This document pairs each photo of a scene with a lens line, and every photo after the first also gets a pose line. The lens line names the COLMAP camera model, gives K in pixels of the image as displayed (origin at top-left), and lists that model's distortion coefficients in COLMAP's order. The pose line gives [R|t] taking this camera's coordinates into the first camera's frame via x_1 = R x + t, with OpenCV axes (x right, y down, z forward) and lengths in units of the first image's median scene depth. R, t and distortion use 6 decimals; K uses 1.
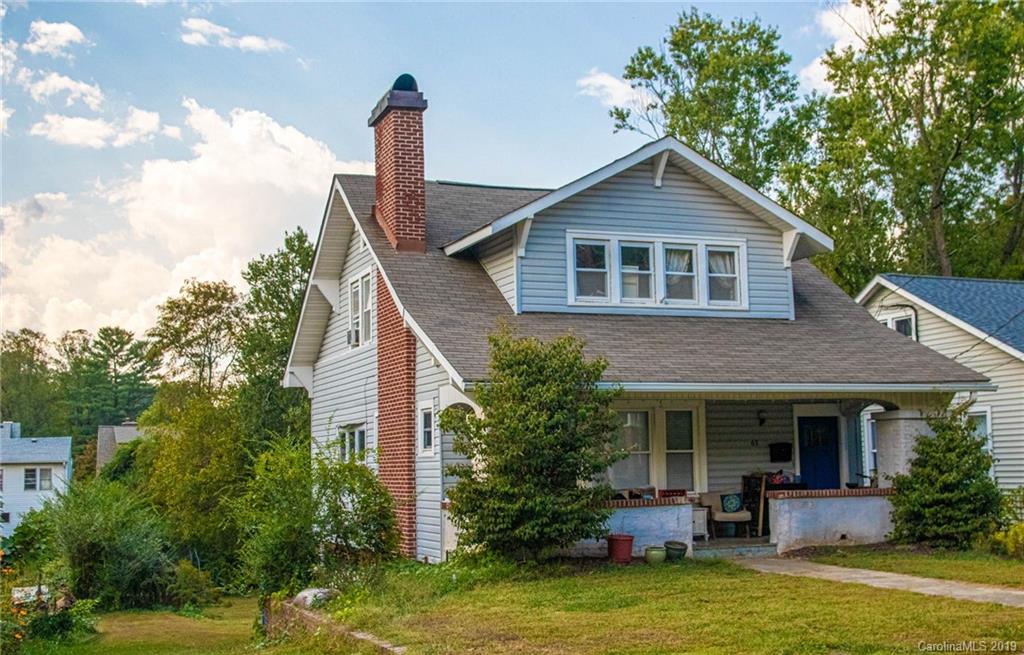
lens RADIAL K [[1324.9, 0, 512.0], [0, 1324.9, 327.5], [0, 0, 1]] dist [-0.025235, 0.012246]
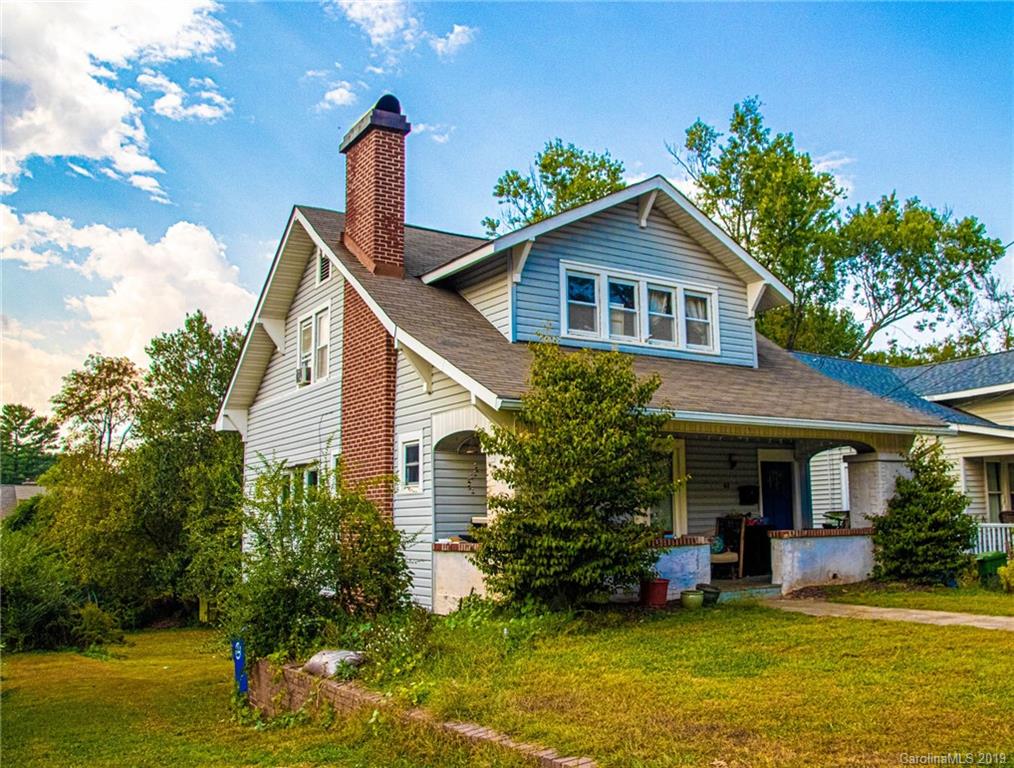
lens RADIAL K [[971.4, 0, 572.1], [0, 971.4, 385.3], [0, 0, 1]] dist [-0.144294, 0.125399]
pose [[0.969544, 0.036892, 0.242124, -0.111498], [-0.026395, 0.998572, -0.046455, 0.047309], [-0.243492, 0.038650, 0.969132, 0.304454]]
